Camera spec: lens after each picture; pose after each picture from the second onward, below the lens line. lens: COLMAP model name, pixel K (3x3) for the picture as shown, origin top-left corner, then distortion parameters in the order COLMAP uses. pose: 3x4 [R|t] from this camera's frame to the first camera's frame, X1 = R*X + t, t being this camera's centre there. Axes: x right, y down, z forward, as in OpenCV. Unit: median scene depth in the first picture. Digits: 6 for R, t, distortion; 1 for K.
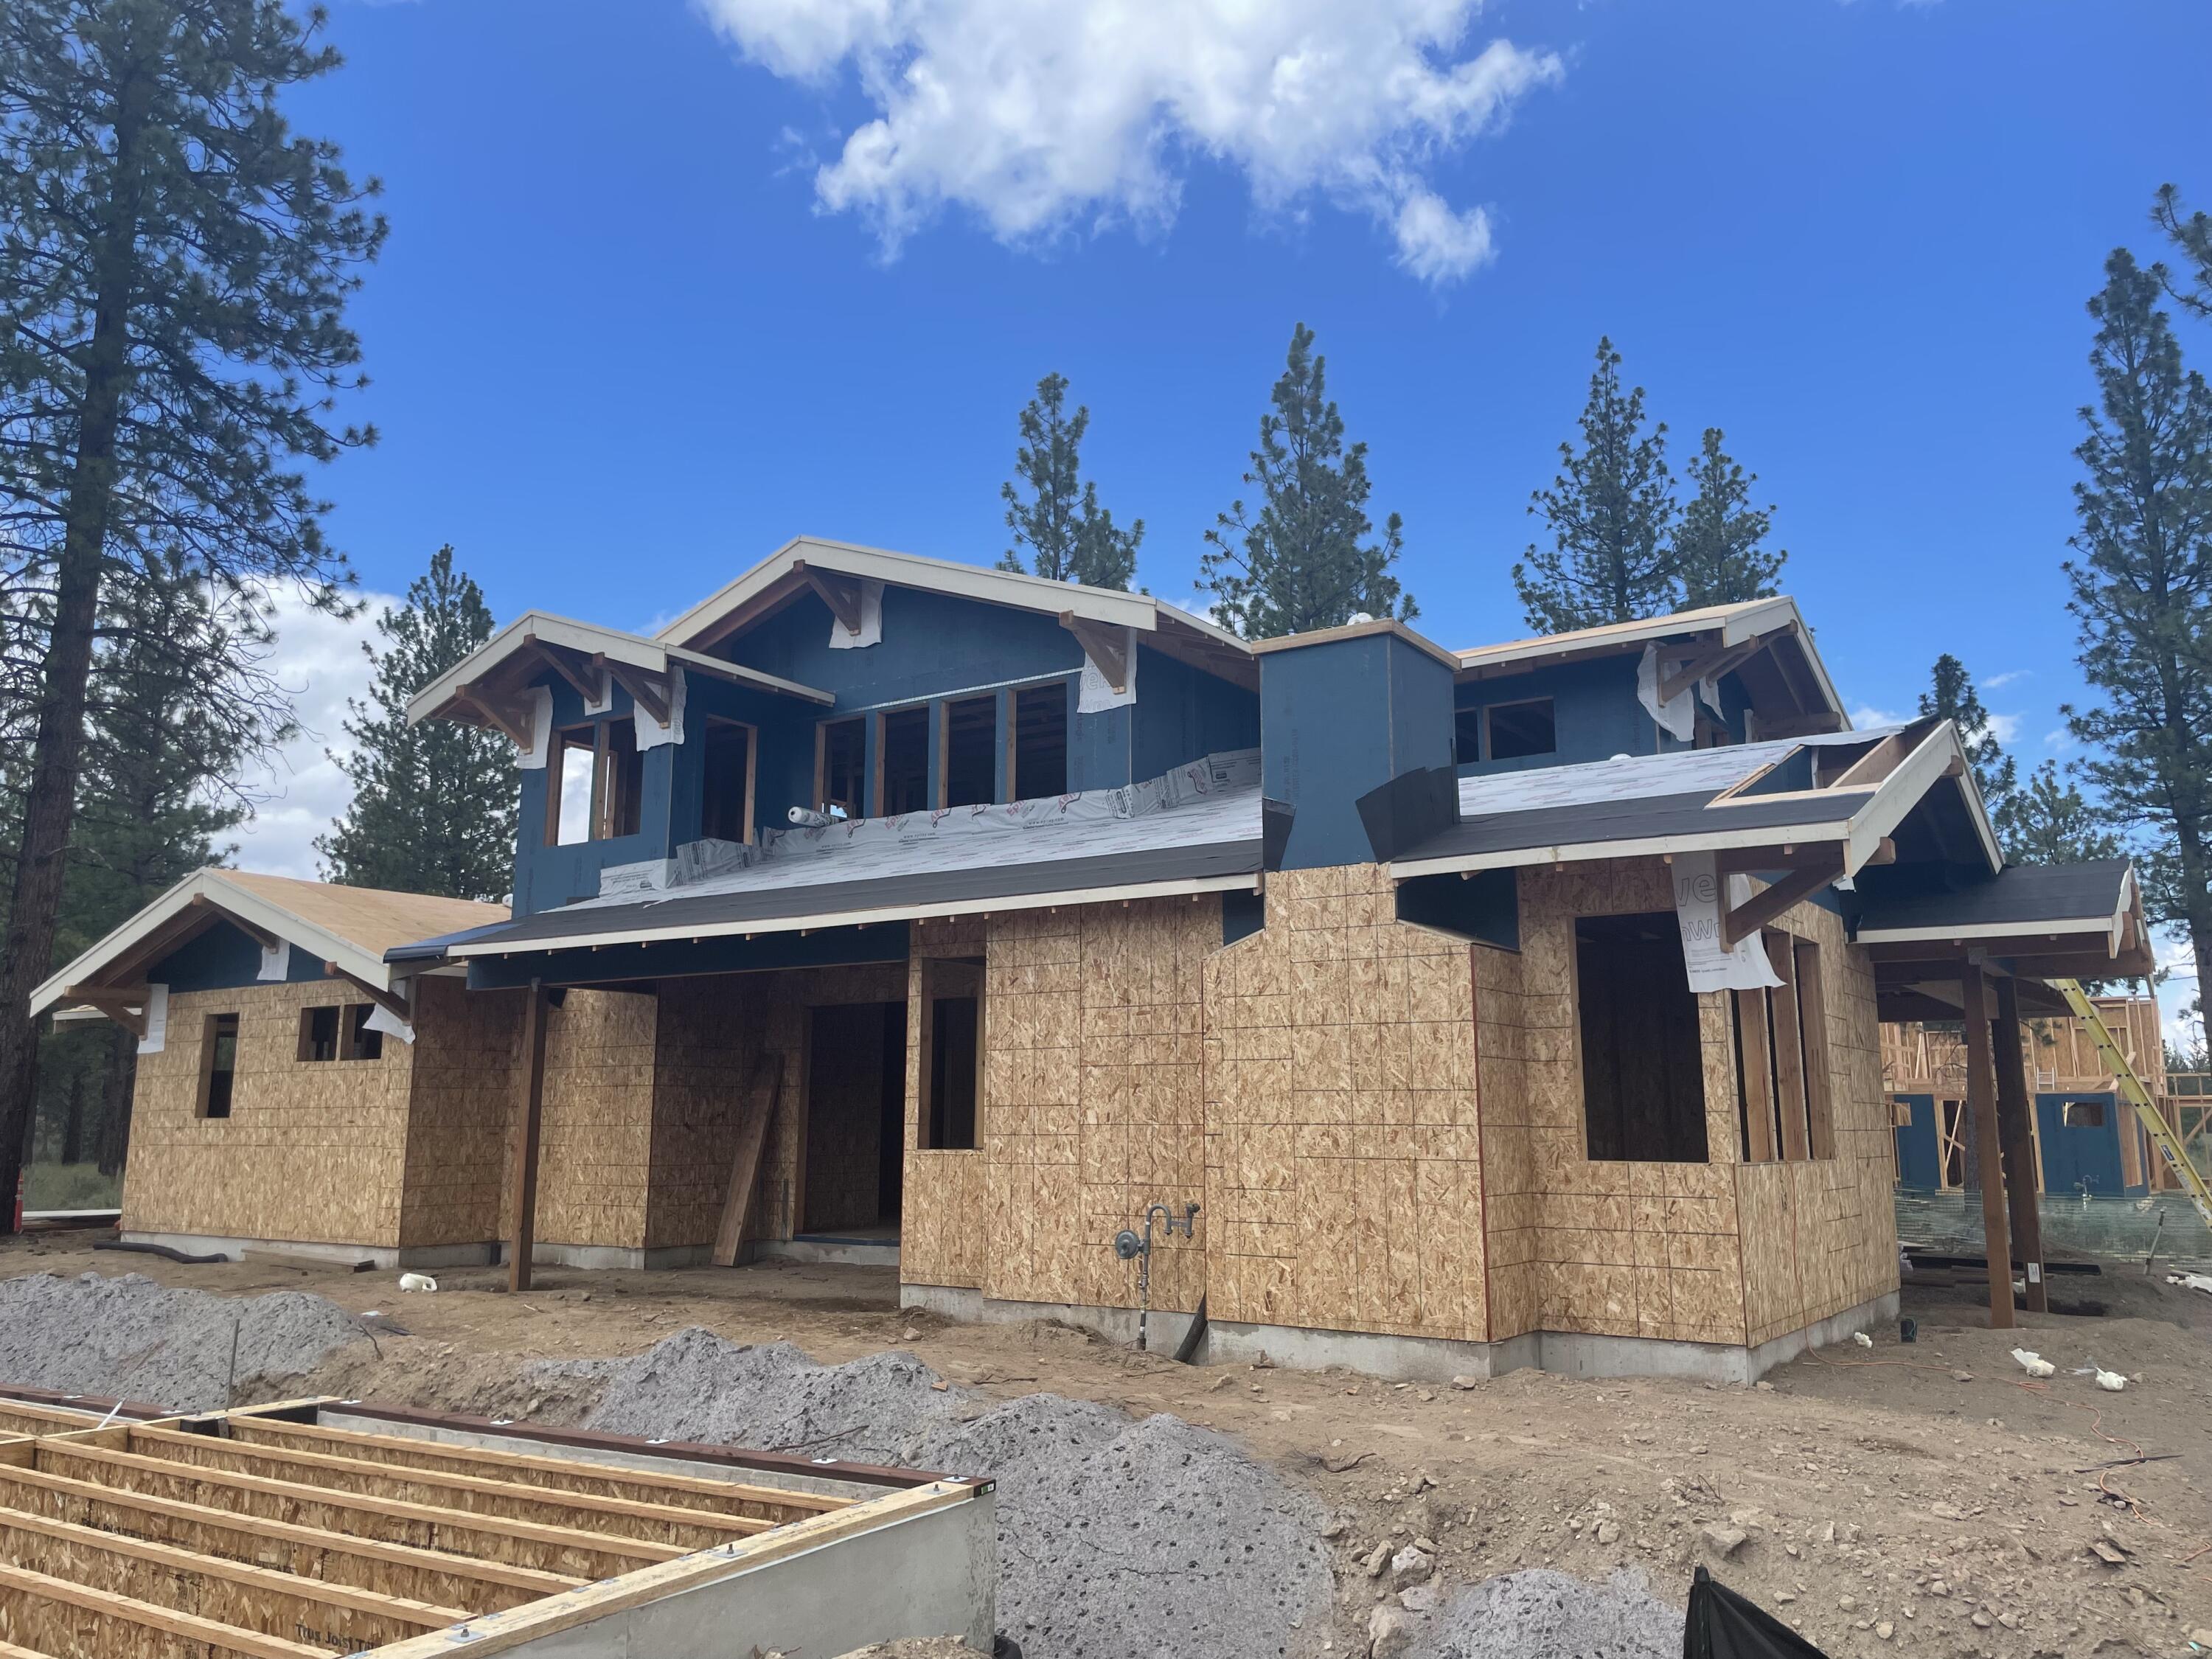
lens RADIAL K [[1689.8, 0, 1106.0], [0, 1689.8, 829.5], [0, 0, 1]] dist [0.004693, -0.000006]
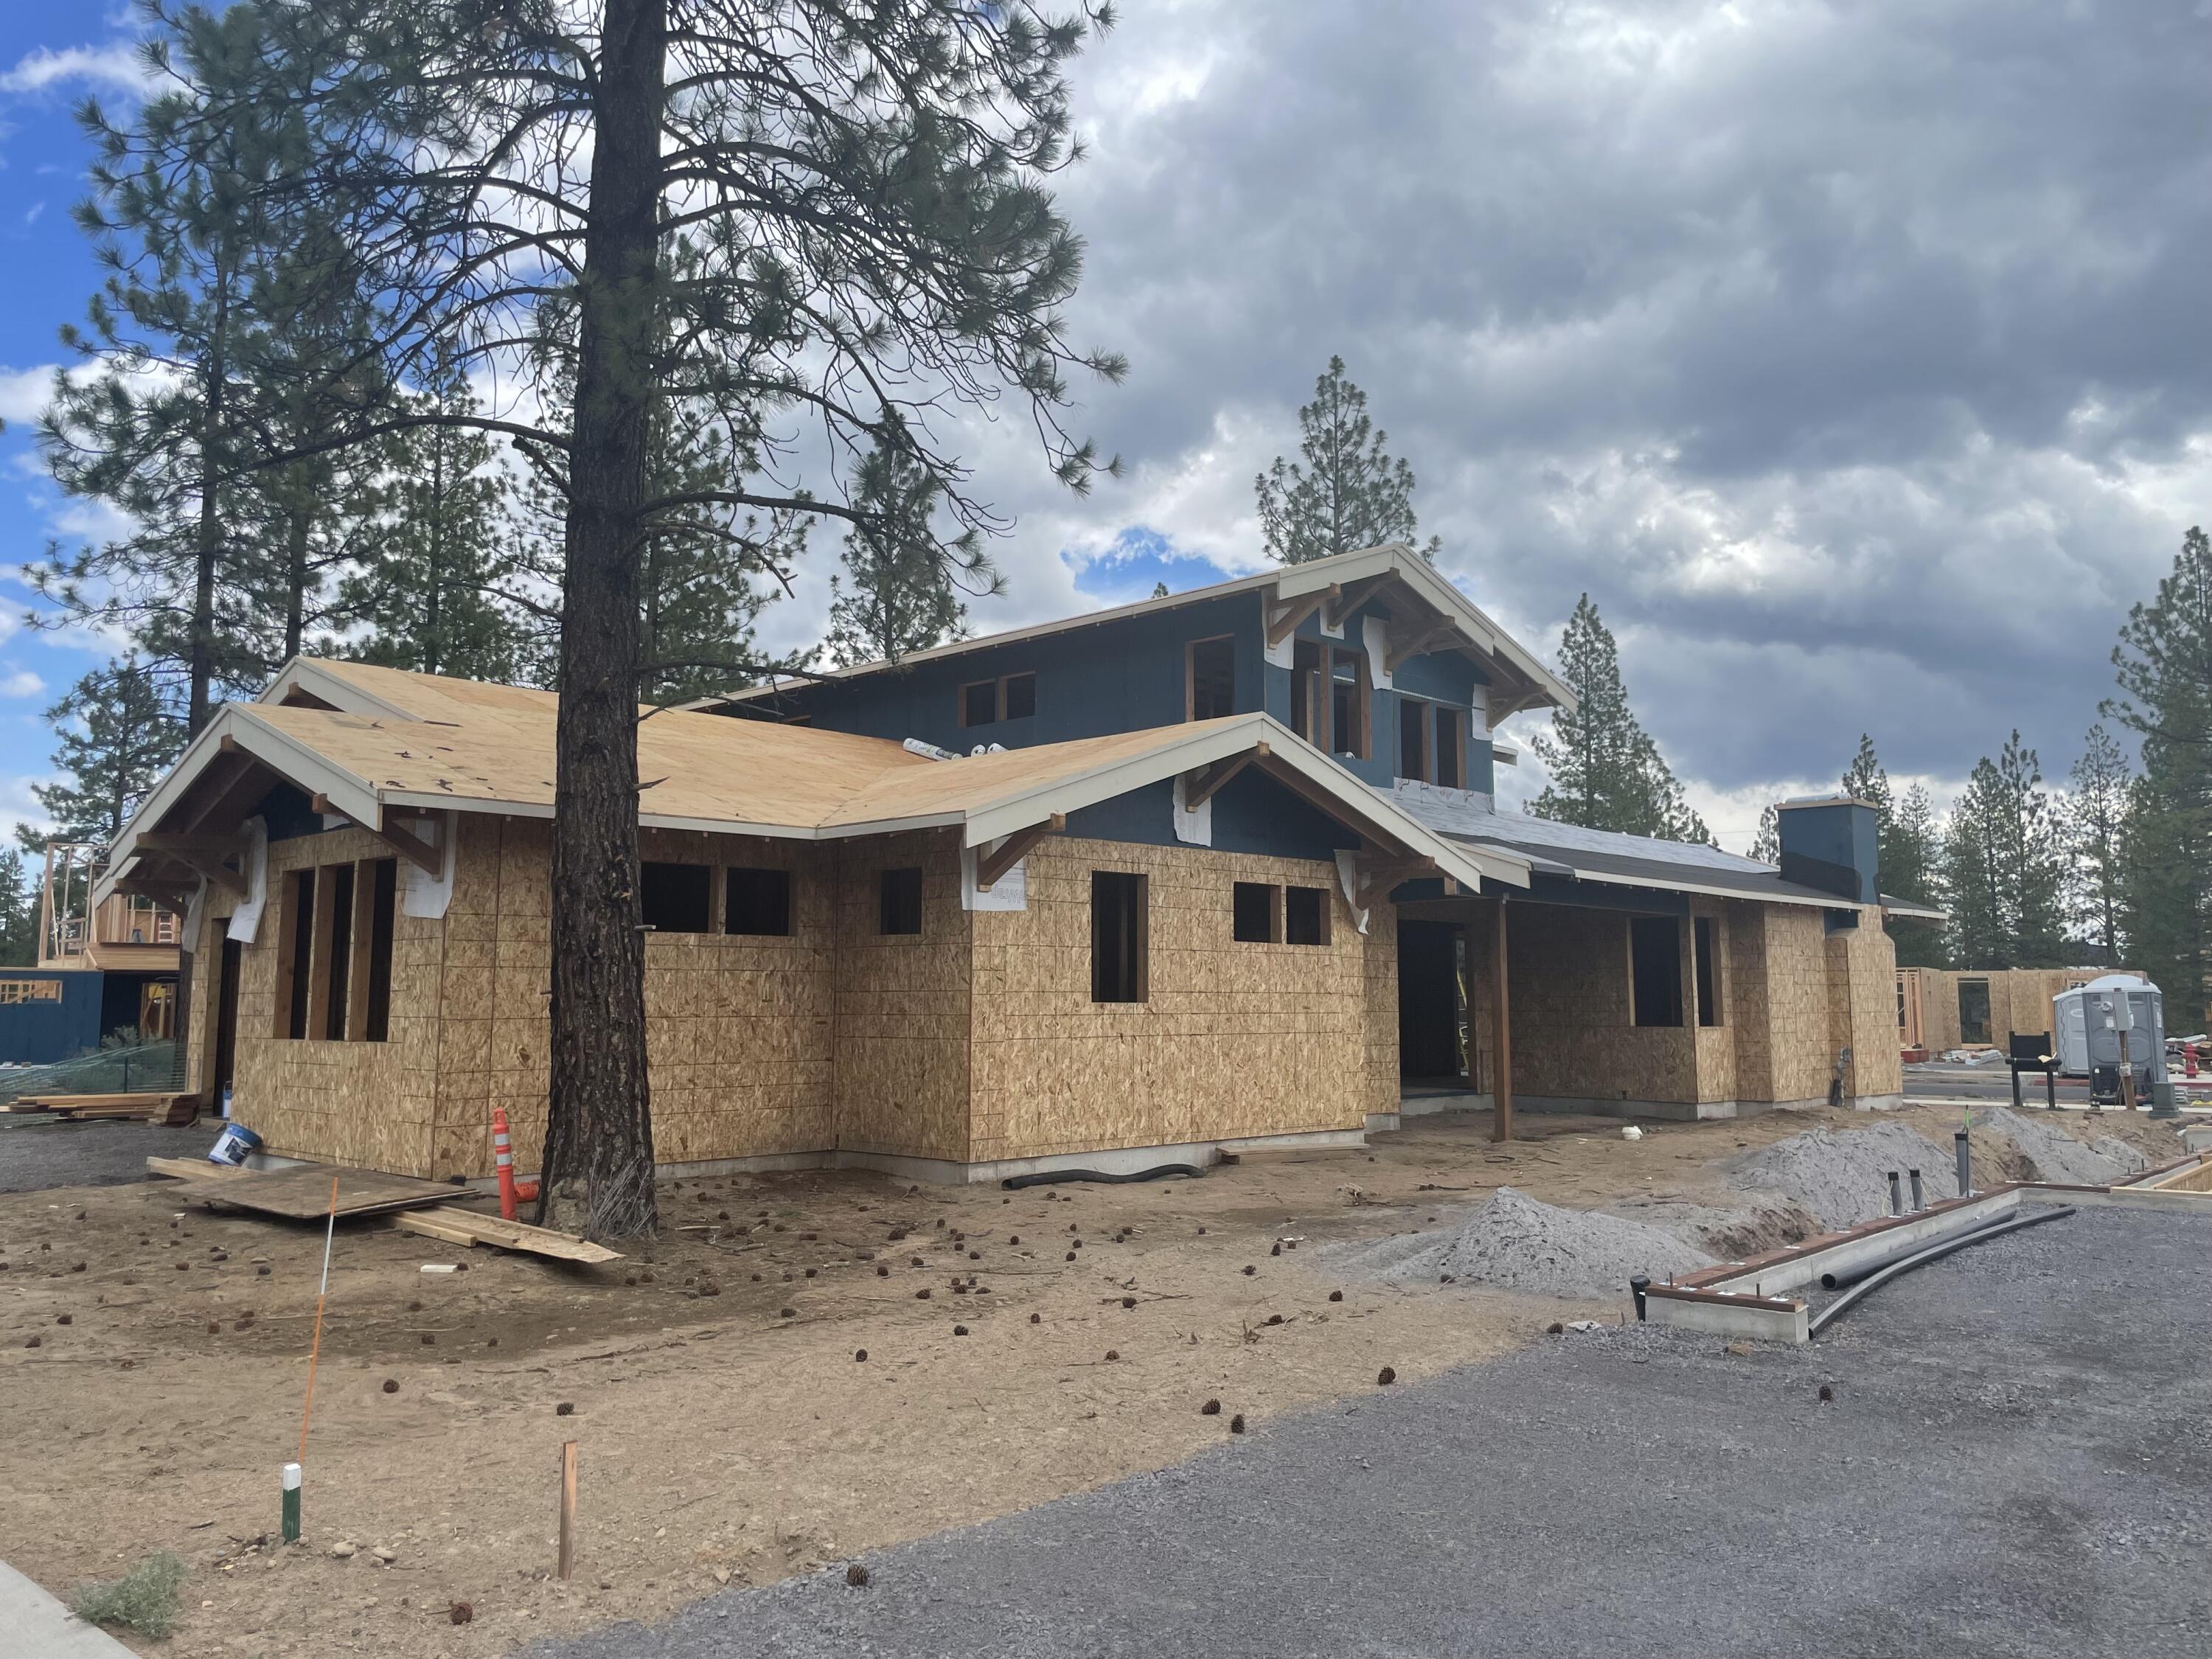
lens RADIAL K [[1689.8, 0, 1106.0], [0, 1689.8, 829.5], [0, 0, 1]] dist [0.004693, -0.000006]
pose [[0.195330, 0.099959, 0.975630, -1.392204], [-0.175175, 0.982351, -0.065576, 0.152151], [-0.964966, -0.158097, 0.209393, 0.905029]]
